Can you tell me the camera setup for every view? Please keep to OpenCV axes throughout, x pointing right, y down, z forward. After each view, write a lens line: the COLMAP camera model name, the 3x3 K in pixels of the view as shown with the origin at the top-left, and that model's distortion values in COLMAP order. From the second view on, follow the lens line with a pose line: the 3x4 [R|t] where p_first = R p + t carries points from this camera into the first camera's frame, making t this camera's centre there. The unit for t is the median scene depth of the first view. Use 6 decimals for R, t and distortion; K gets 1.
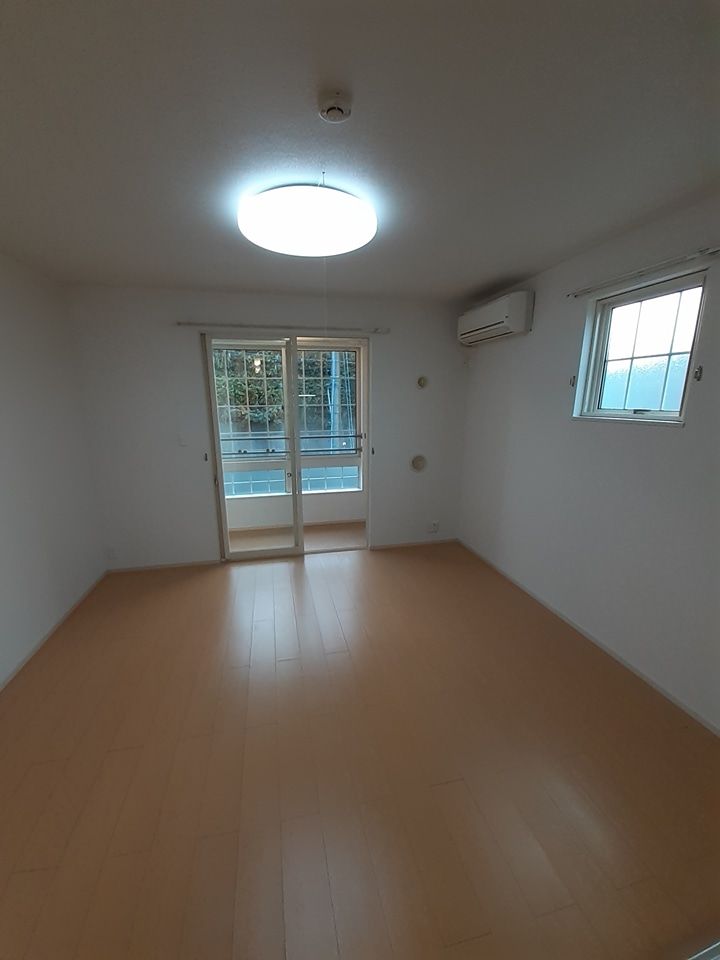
lens RADIAL K [[376.5, 0, 362.4], [0, 376.5, 479.3], [0, 0, 1]] dist [-0.014517, -0.001751]
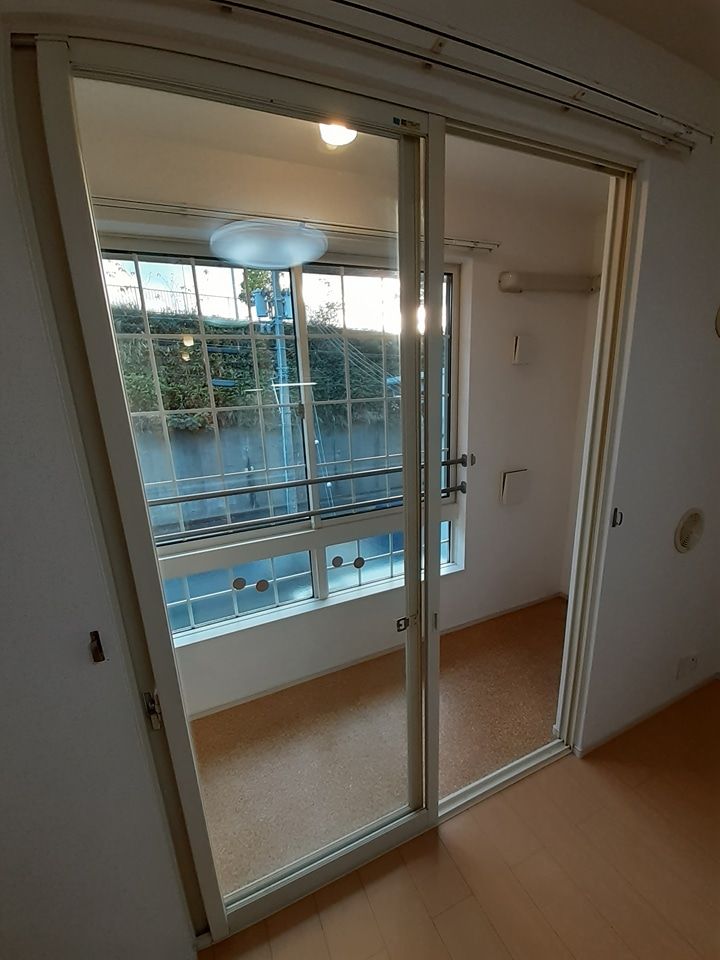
lens RADIAL K [[376.5, 0, 353.5], [0, 376.5, 484.9], [0, 0, 1]] dist [-0.014517, -0.001751]
pose [[0.984704, -0.076806, 0.156391, -0.213654], [0.073371, 0.996922, 0.027633, -0.106849], [-0.158032, -0.015736, 0.987309, 0.551208]]
